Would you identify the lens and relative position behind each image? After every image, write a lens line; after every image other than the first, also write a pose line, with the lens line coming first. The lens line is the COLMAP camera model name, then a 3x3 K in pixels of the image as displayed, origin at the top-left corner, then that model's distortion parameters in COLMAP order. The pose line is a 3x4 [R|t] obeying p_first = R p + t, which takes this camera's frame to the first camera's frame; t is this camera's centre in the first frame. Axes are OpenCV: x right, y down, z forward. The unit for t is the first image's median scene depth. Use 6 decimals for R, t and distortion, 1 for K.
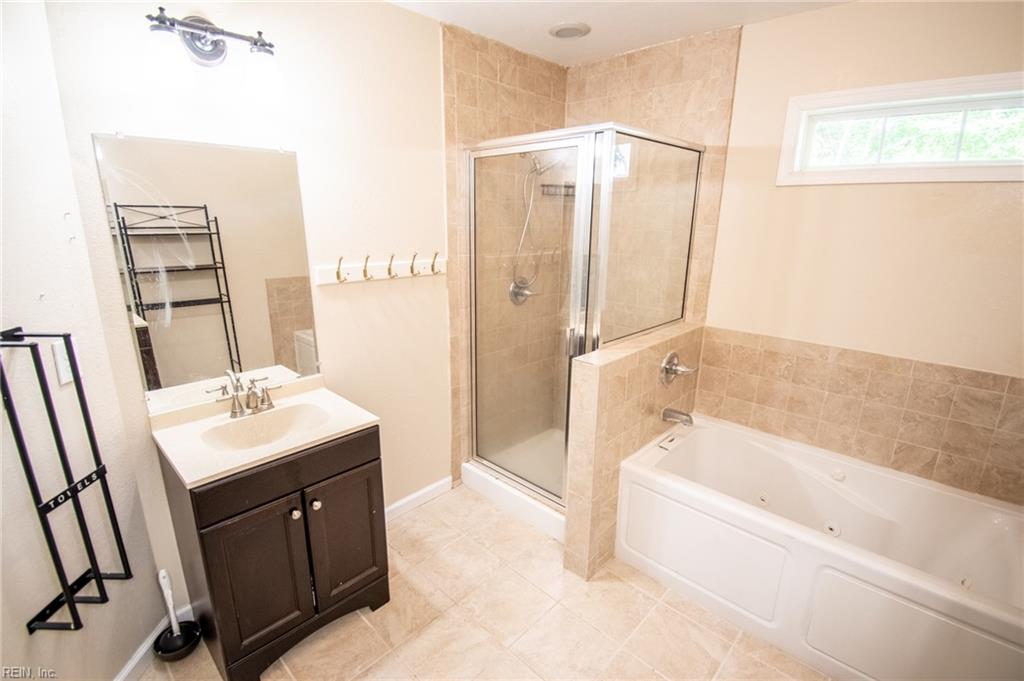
lens RADIAL K [[458.9, 0, 521.7], [0, 458.9, 343.8], [0, 0, 1]] dist [0.021606, -0.028152]
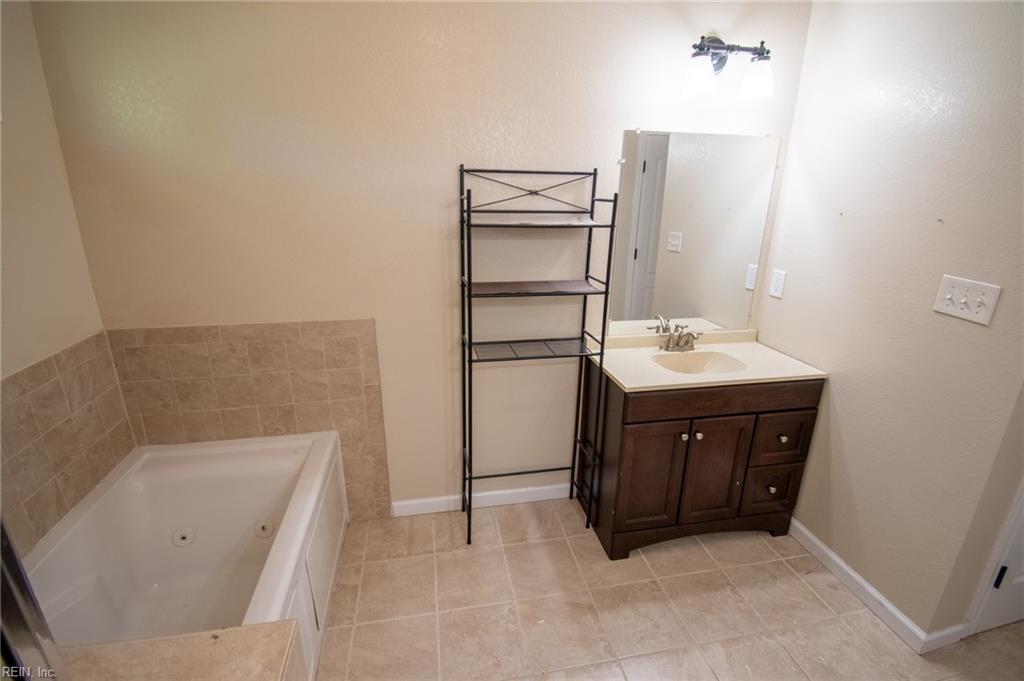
lens RADIAL K [[453.8, 0, 513.9], [0, 453.8, 342.0], [0, 0, 1]] dist [0.021955, -0.026959]
pose [[-0.806603, -0.205198, 0.554334, -0.073988], [0.130895, 0.852519, 0.506041, -0.206675], [-0.576419, 0.480734, -0.660785, 0.806092]]
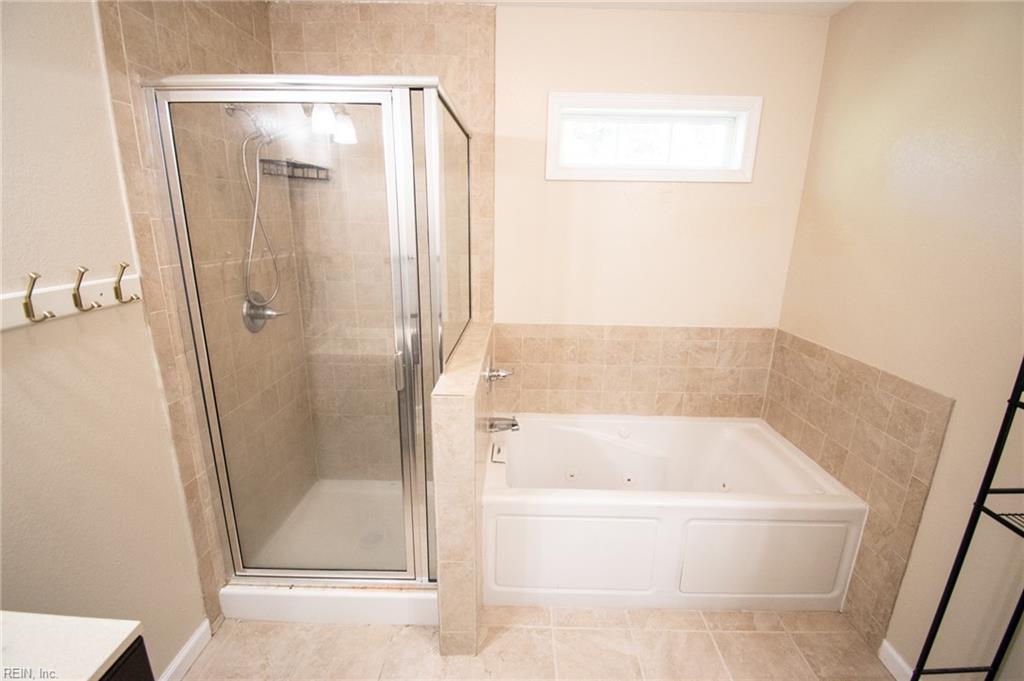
lens RADIAL K [[446.1, 0, 515.3], [0, 446.1, 344.3], [0, 0, 1]] dist [0.019226, -0.026501]
pose [[0.739267, -0.177502, 0.649598, -0.202321], [0.168805, 0.982683, 0.076410, -0.066157], [-0.651912, 0.053168, 0.756428, 0.296168]]
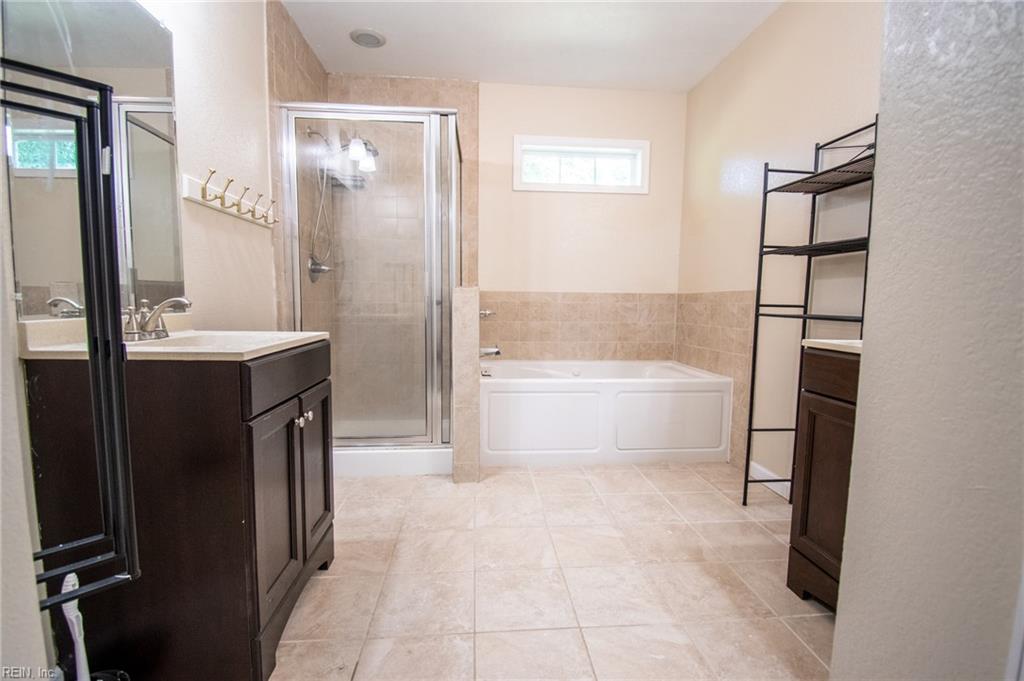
lens RADIAL K [[453.8, 0, 513.9], [0, 453.8, 342.0], [0, 0, 1]] dist [0.021955, -0.026959]
pose [[0.672849, -0.077204, 0.735740, -0.558117], [0.193348, 0.978323, -0.074161, 0.244977], [-0.714066, 0.192153, 0.673191, 0.085059]]
